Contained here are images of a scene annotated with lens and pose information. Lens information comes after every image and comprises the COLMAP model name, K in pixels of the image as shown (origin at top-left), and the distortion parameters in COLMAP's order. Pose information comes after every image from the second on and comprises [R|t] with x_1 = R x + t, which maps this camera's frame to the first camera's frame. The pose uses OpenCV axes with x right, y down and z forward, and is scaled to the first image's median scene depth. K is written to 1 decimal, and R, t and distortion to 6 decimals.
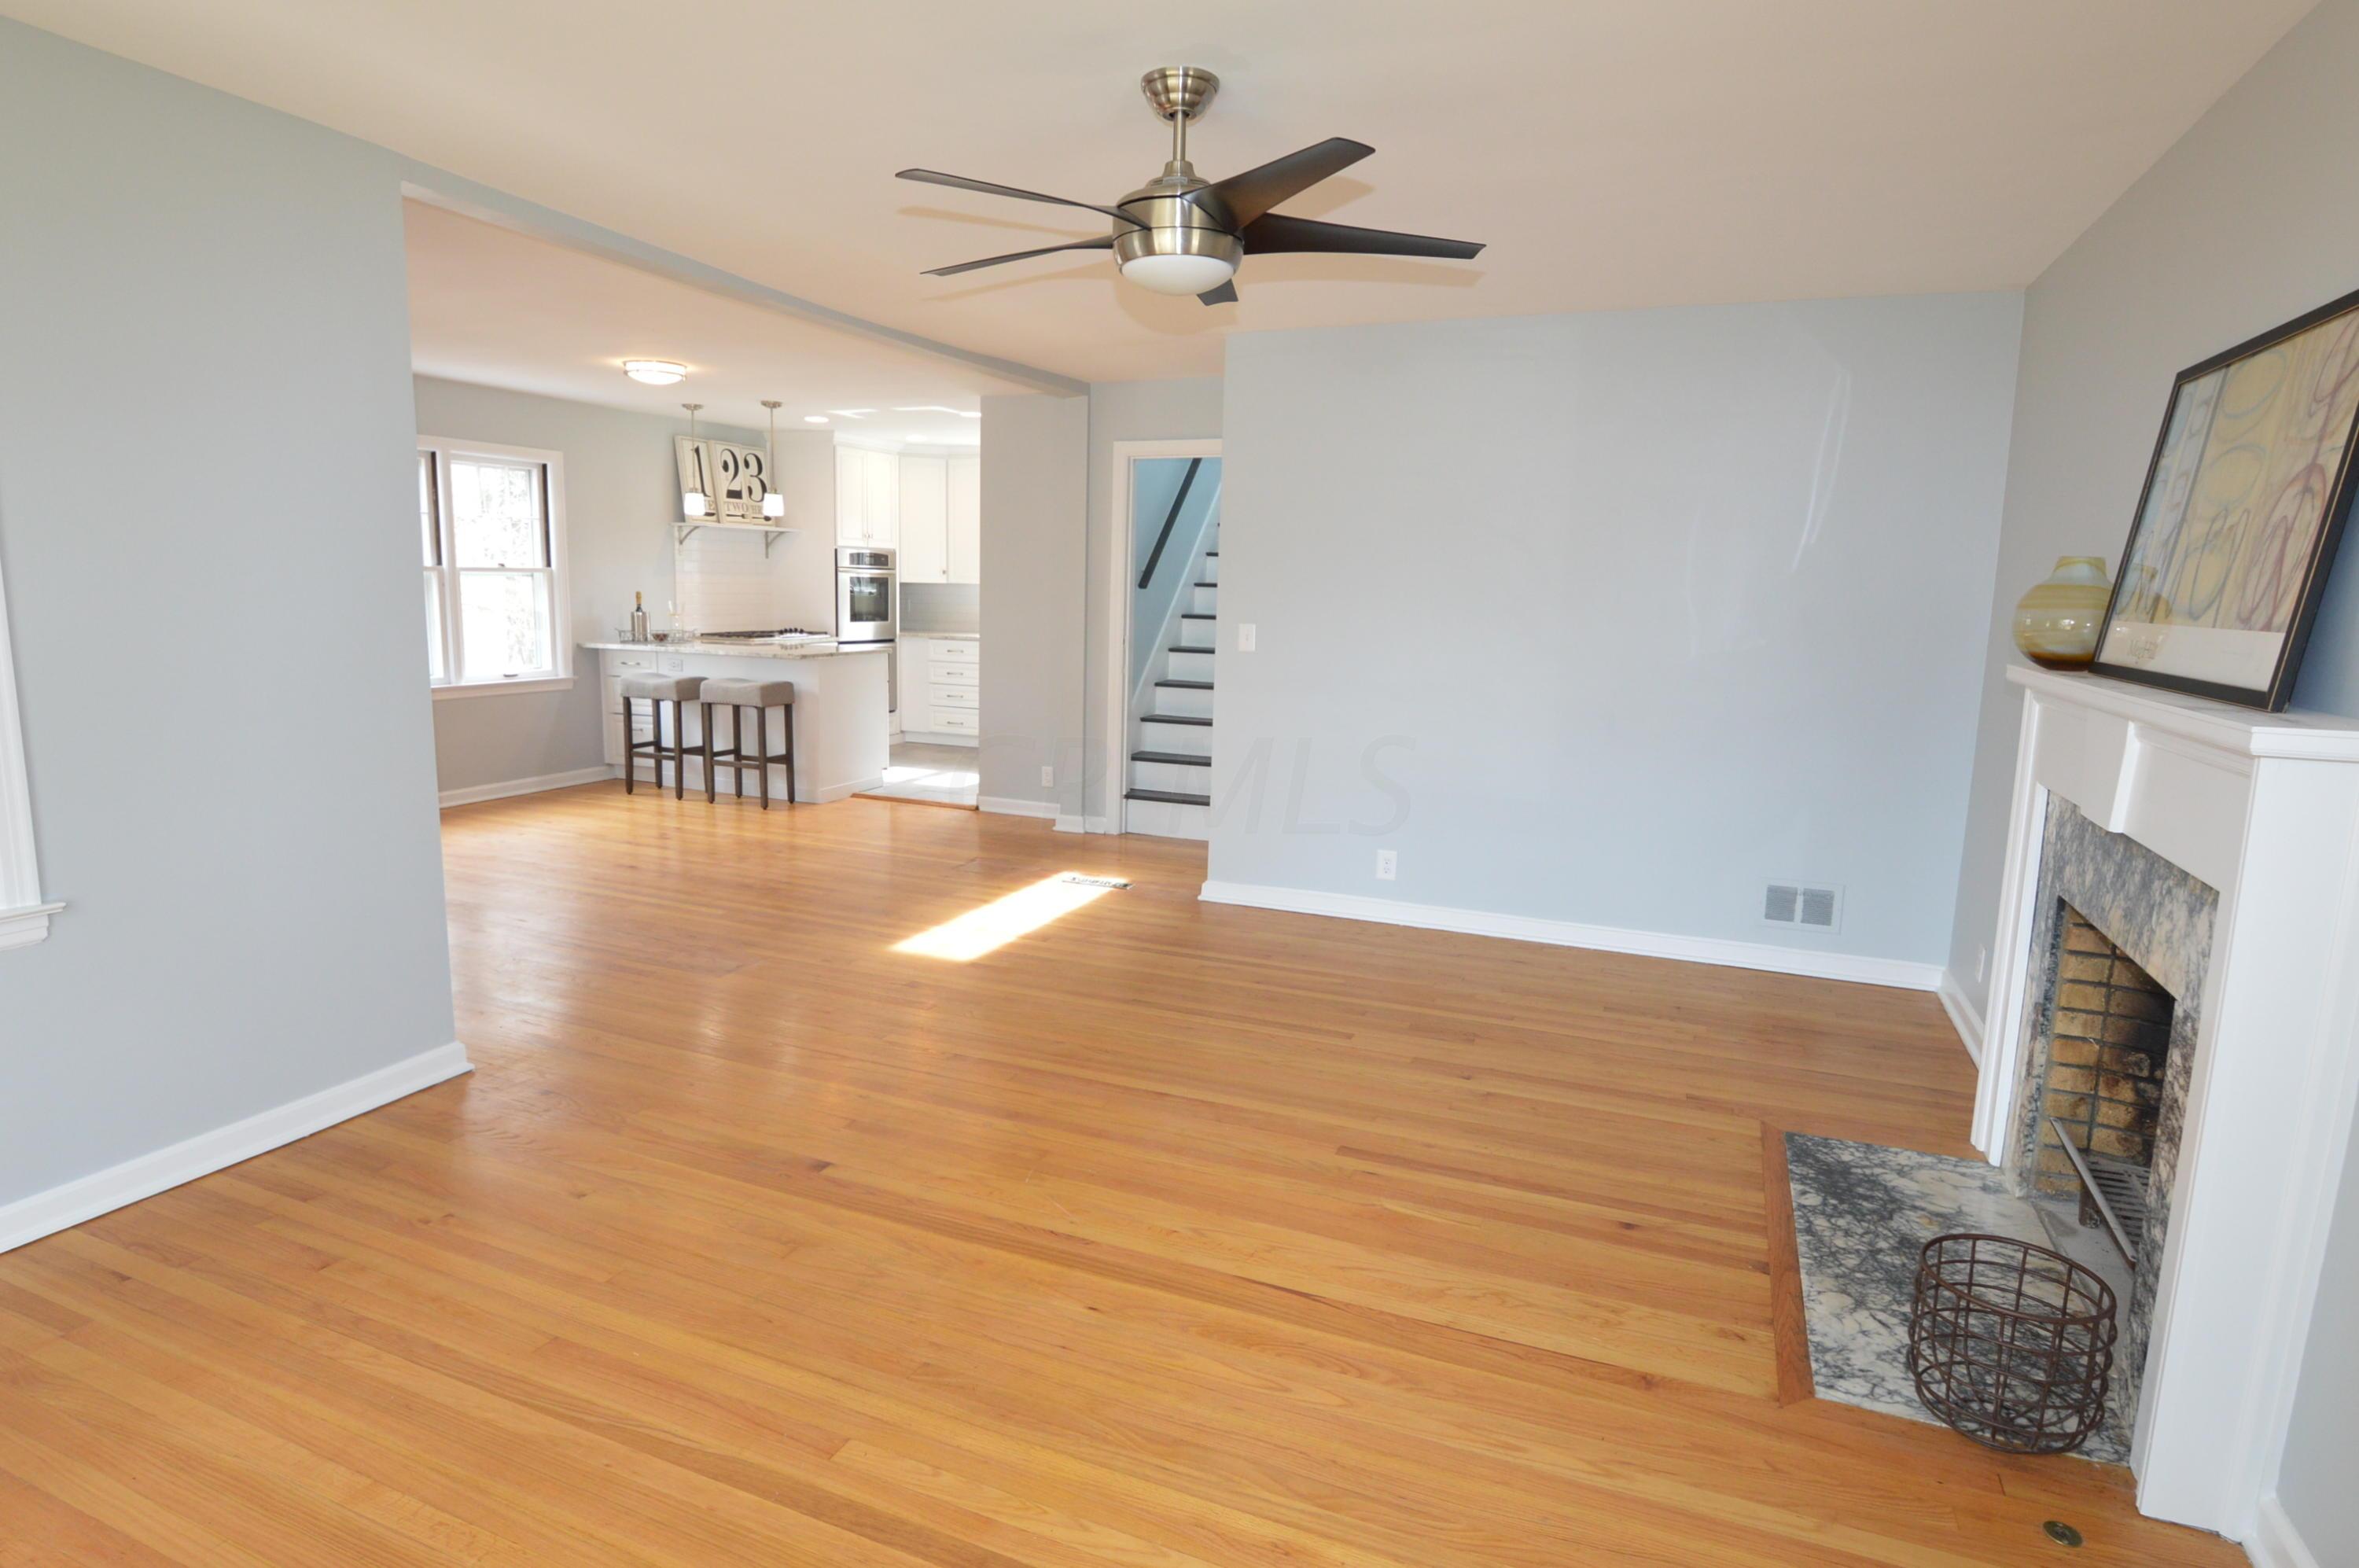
lens RADIAL K [[1249.4, 0, 1165.6], [0, 1249.4, 781.9], [0, 0, 1]] dist [-0.038542, 0.016621]
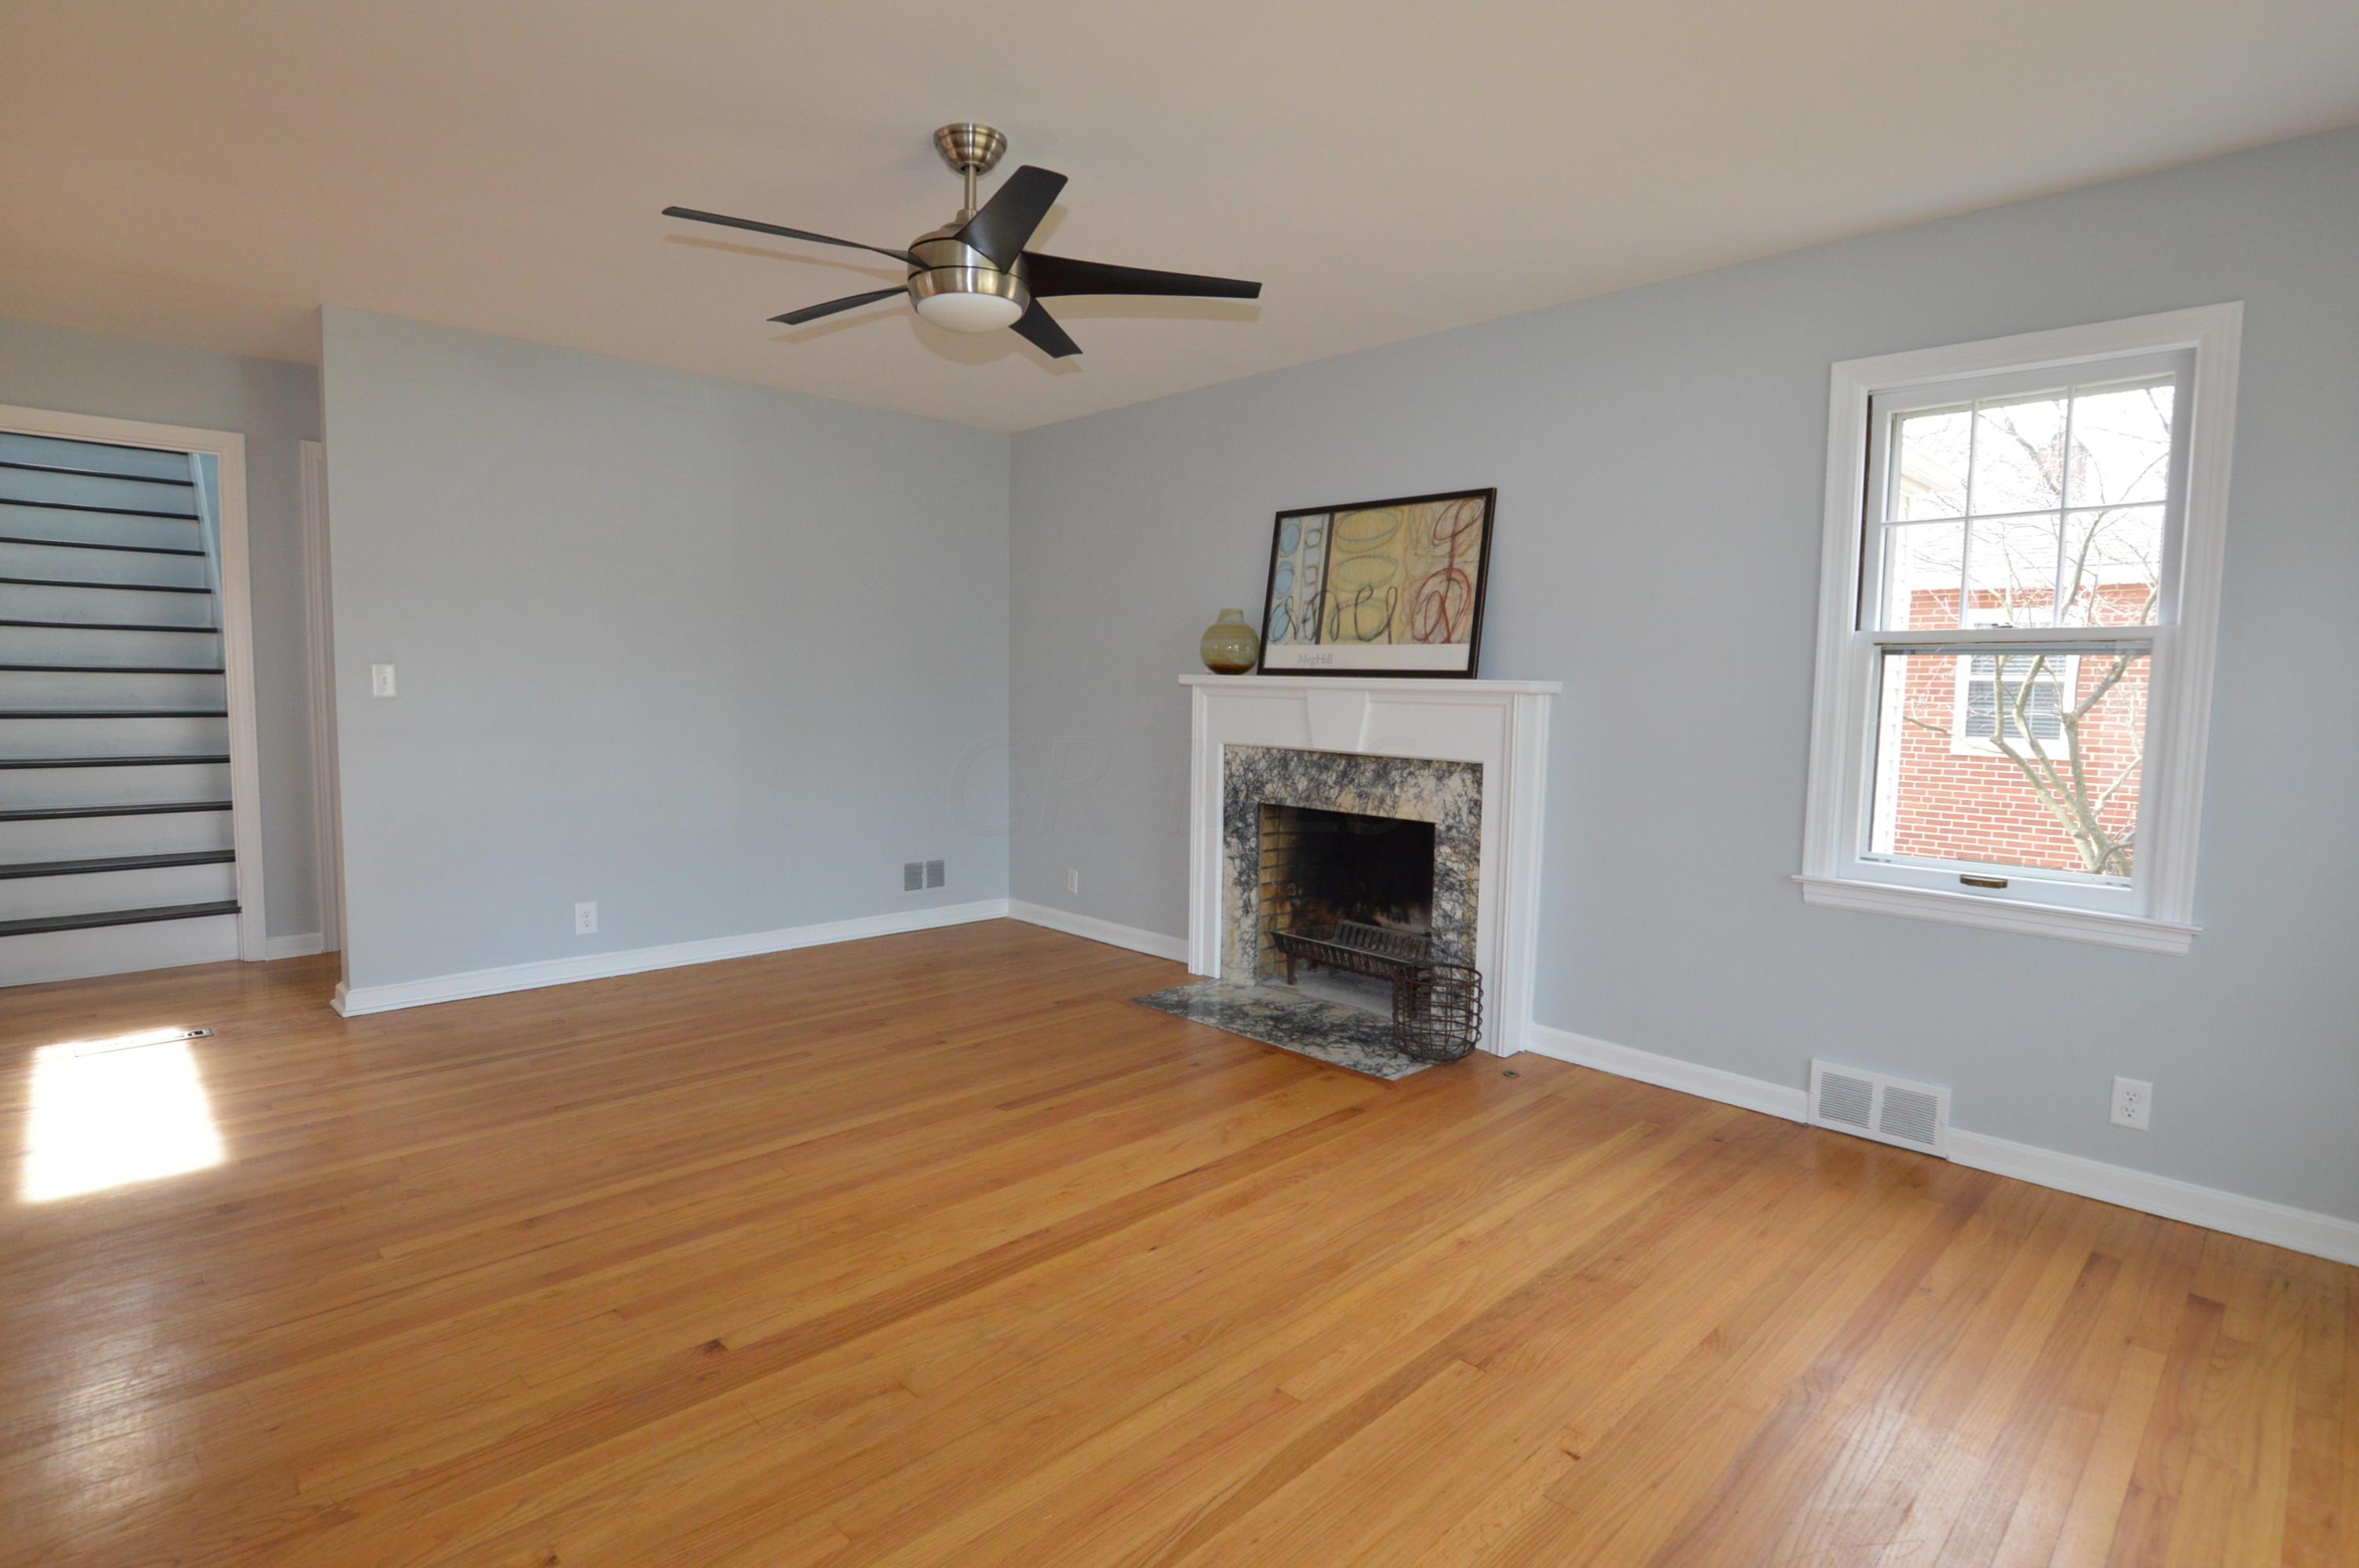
lens RADIAL K [[1177.1, 0, 1149.5], [0, 1177.1, 781.3], [0, 0, 1]] dist [-0.031827, 0.011149]
pose [[0.389754, -0.090494, 0.916462, -0.694471], [0.134530, 0.990079, 0.040550, -0.021320], [-0.911040, 0.107487, 0.398062, 0.386228]]
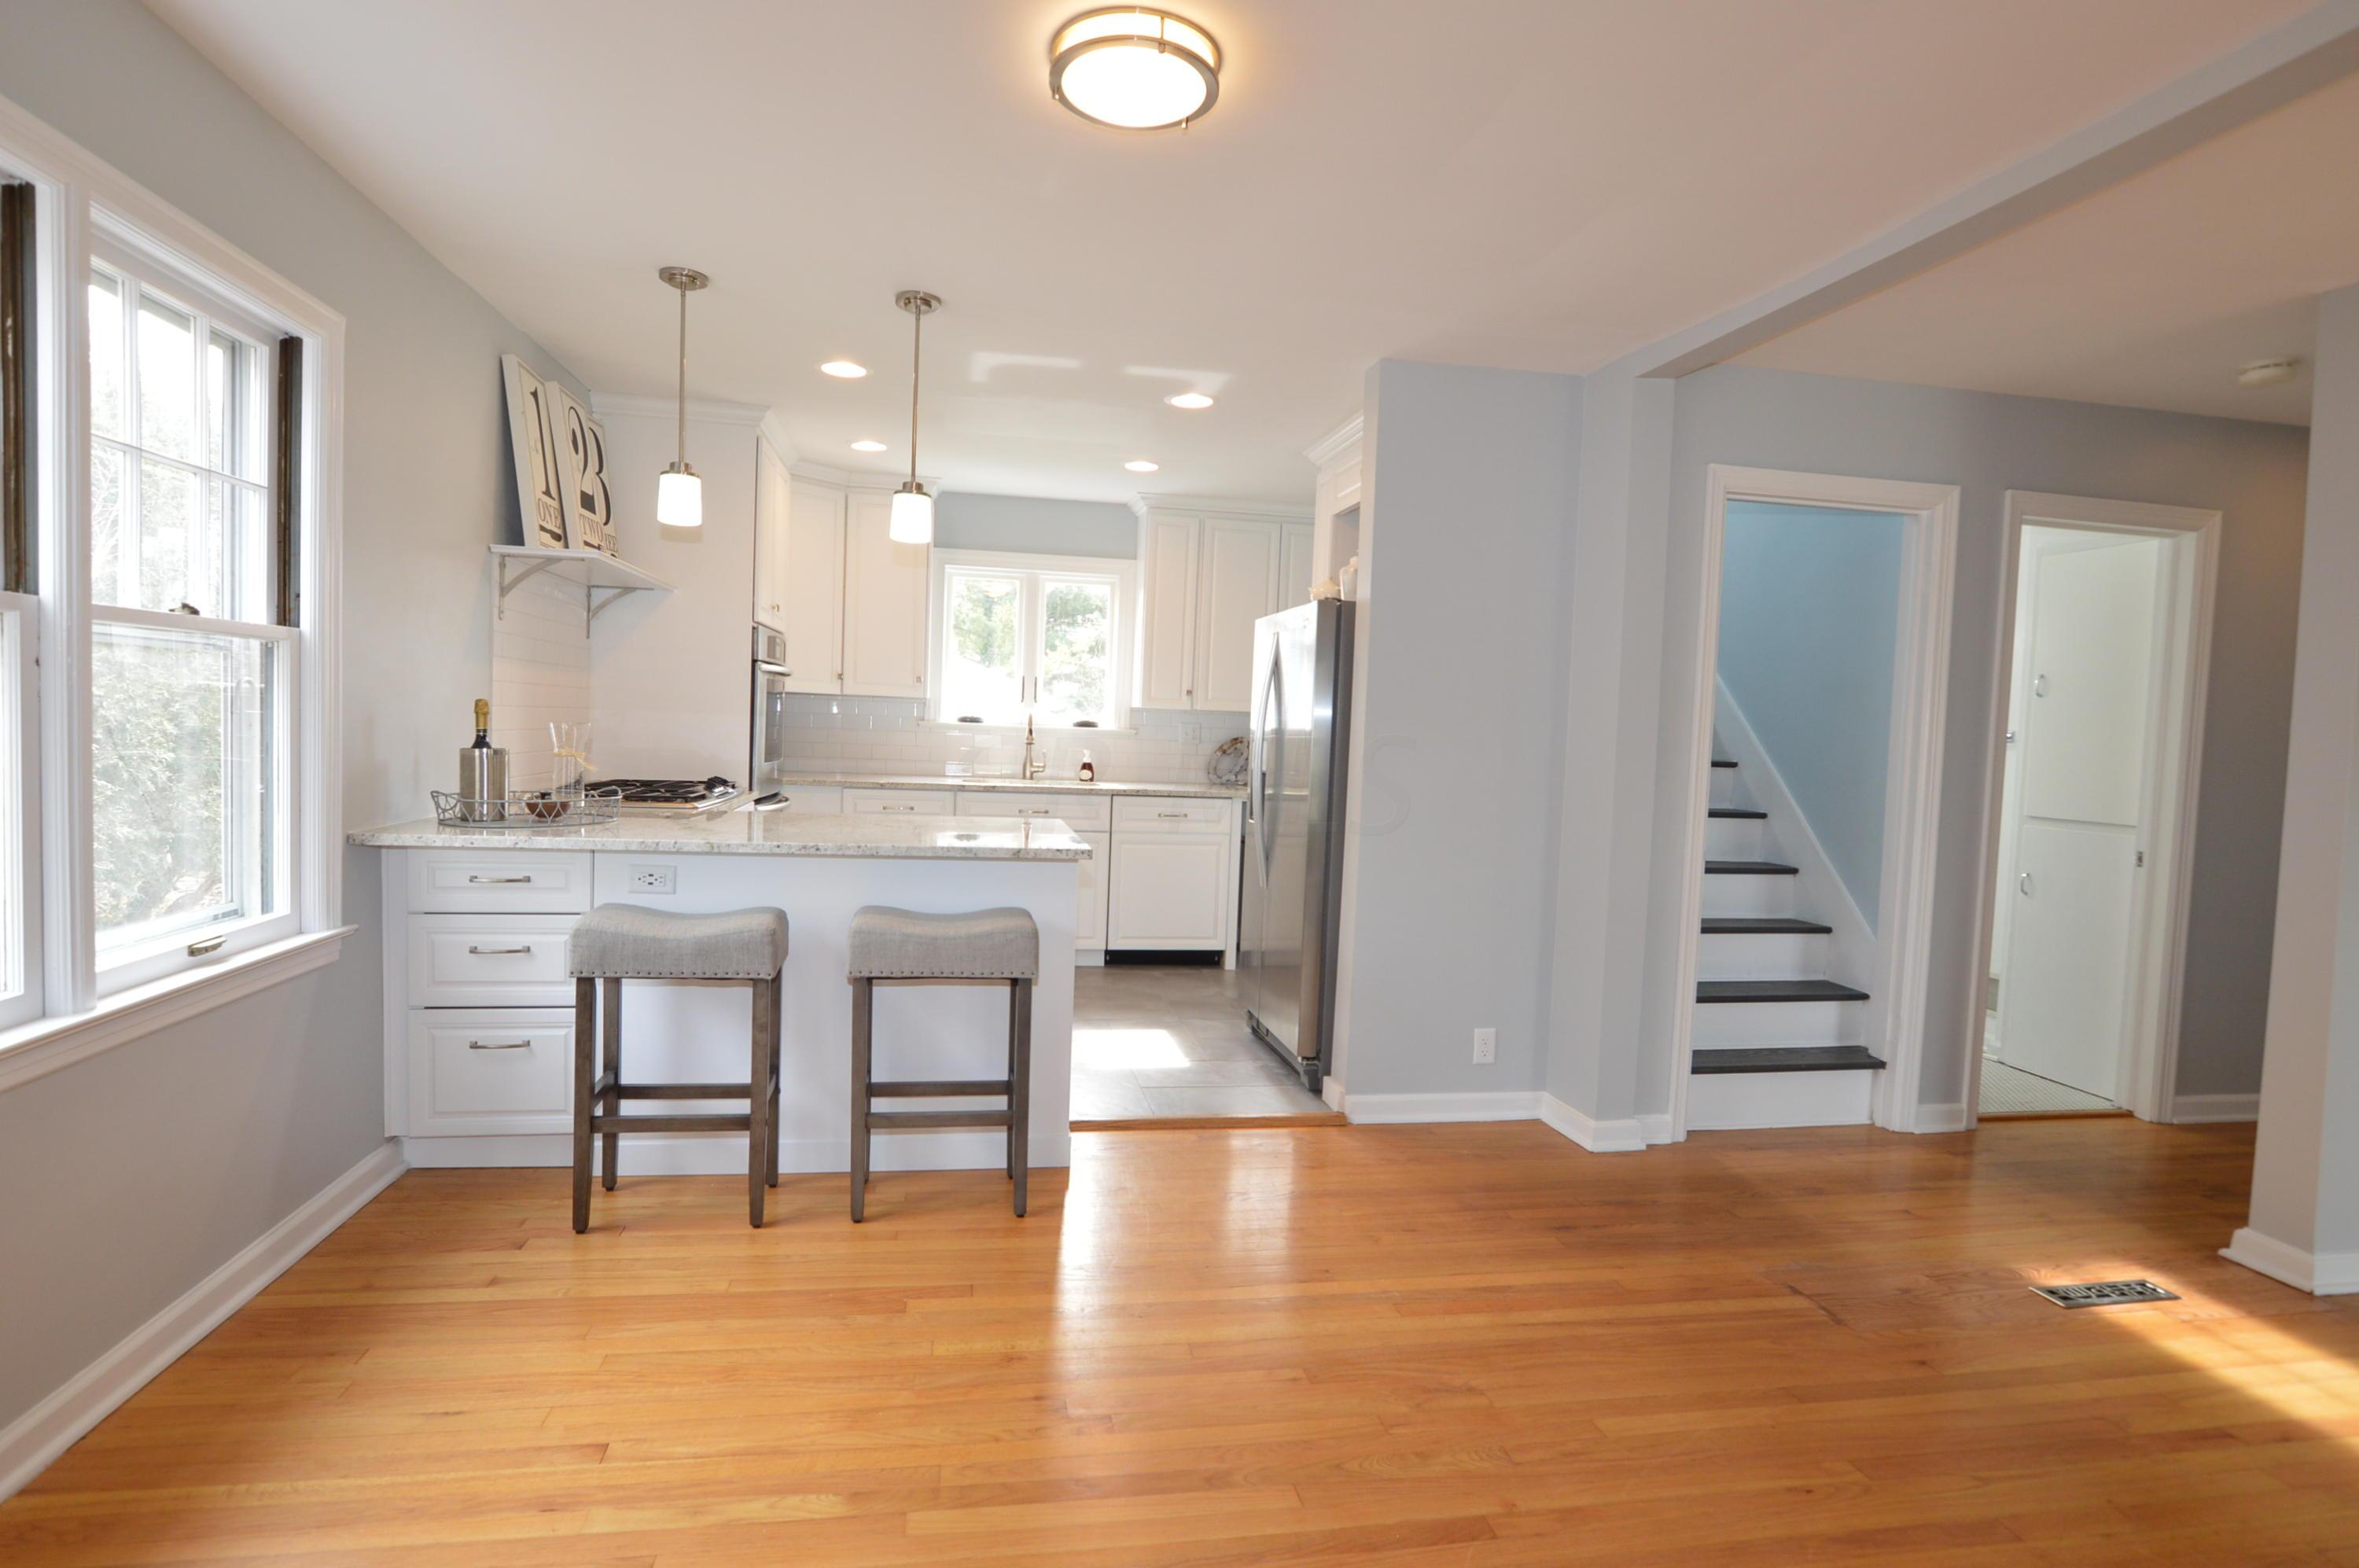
lens RADIAL K [[1177.1, 0, 1149.5], [0, 1177.1, 781.3], [0, 0, 1]] dist [-0.031827, 0.011149]
pose [[0.844992, -0.015799, 0.534546, -1.073125], [0.064873, 0.995210, -0.073135, -0.201171], [-0.530830, 0.096476, 0.841969, 1.354490]]
